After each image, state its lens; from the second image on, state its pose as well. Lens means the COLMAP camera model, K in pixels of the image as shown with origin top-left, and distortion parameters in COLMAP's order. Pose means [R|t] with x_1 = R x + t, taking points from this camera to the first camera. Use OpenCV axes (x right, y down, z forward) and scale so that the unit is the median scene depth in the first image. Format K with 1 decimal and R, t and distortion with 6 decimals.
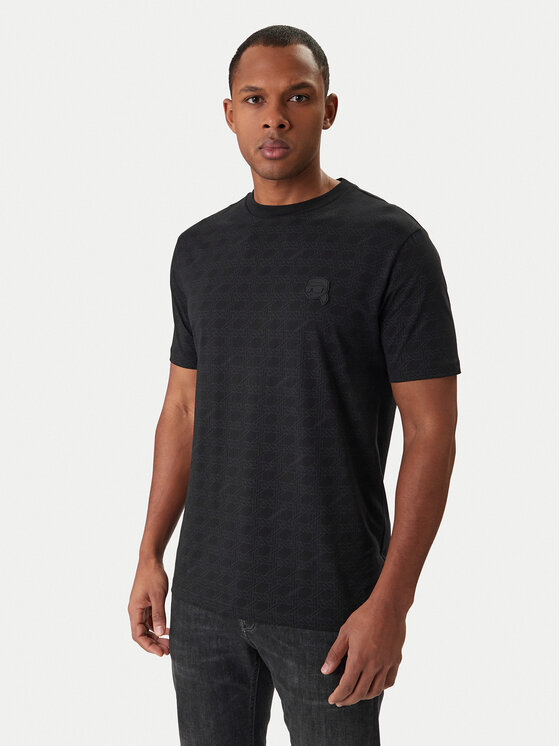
lens RADIAL K [[894.6, 0, 280.0], [0, 894.6, 373.0], [0, 0, 1]] dist [0.013821, 0.034010]
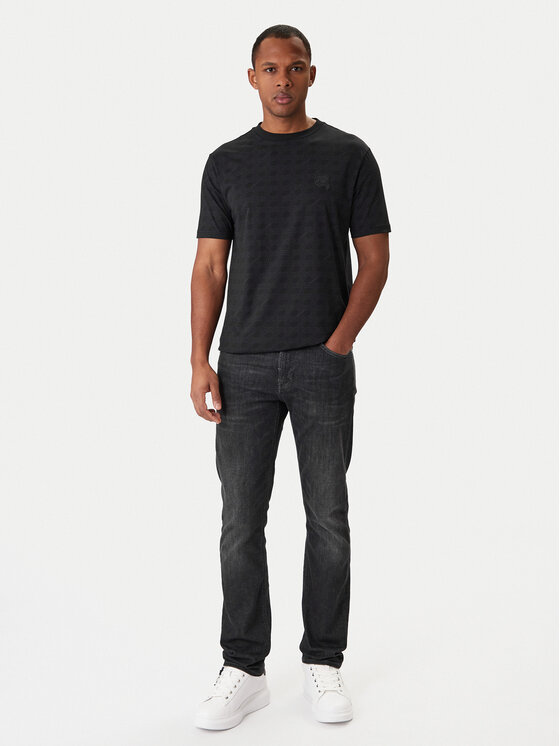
lens RADIAL K [[939.9, 0, 280.0], [0, 939.9, 373.0], [0, 0, 1]] dist [-0.135801, -0.023523]
pose [[0.985244, -0.055449, 0.161925, -0.319017], [0.043082, 0.995950, 0.078915, 0.117379], [-0.165645, -0.070775, 0.983643, -0.721798]]
